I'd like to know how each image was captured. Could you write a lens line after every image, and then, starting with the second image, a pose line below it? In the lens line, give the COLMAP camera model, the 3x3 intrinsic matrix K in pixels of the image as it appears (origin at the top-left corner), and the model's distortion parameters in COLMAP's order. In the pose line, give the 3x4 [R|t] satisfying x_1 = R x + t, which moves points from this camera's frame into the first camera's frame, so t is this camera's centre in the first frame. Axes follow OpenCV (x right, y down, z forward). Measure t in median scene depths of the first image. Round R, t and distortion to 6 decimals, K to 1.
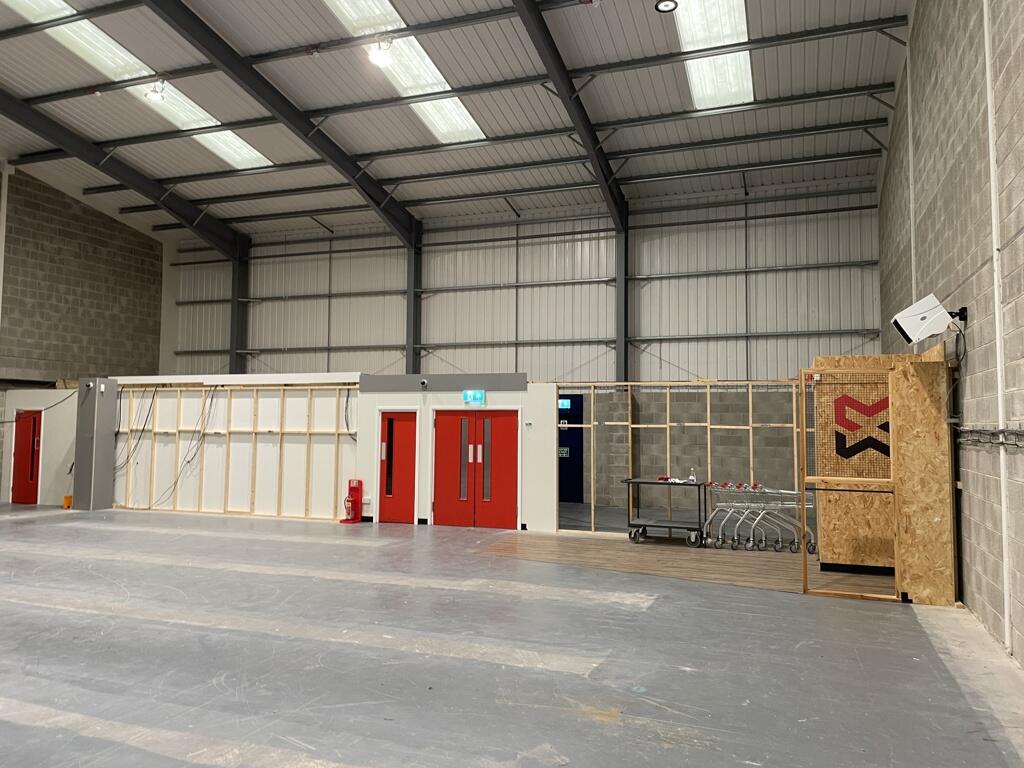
lens RADIAL K [[772.5, 0, 519.7], [0, 772.5, 374.5], [0, 0, 1]] dist [0.065363, -0.090304]
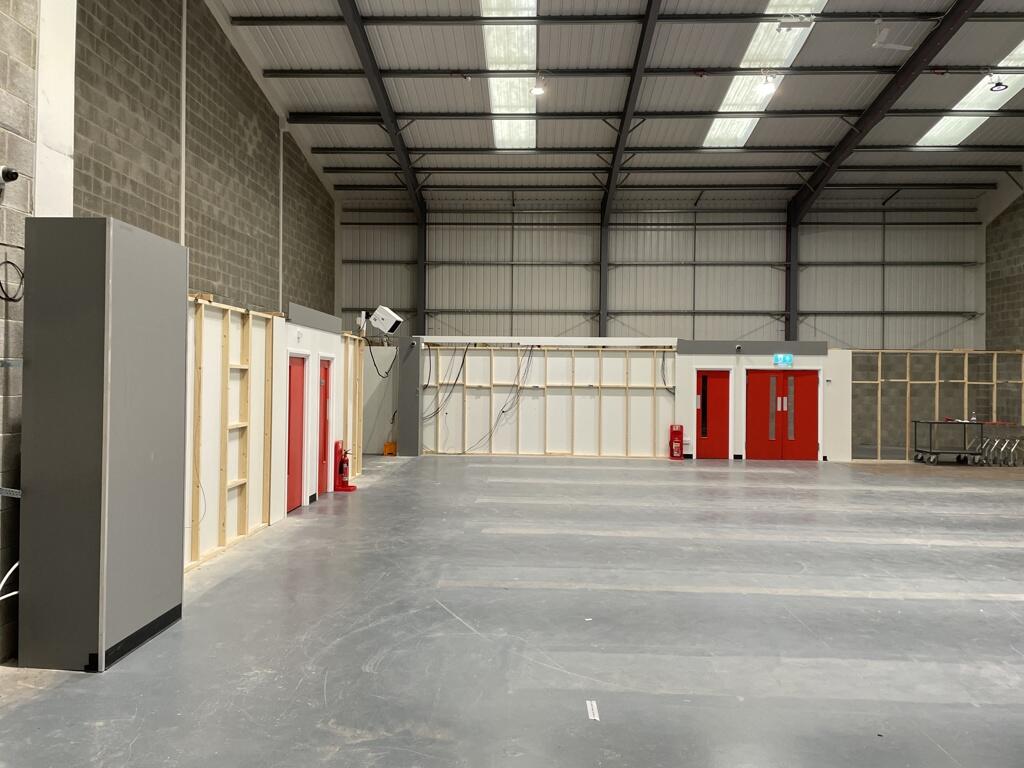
lens RADIAL K [[772.5, 0, 482.8], [0, 772.5, 375.9], [0, 0, 1]] dist [0.065363, -0.090304]
pose [[0.953155, 0.003340, 0.302464, -0.808604], [-0.023203, 0.997800, 0.062102, -0.010876], [-0.301591, -0.066211, 0.951136, -0.069514]]
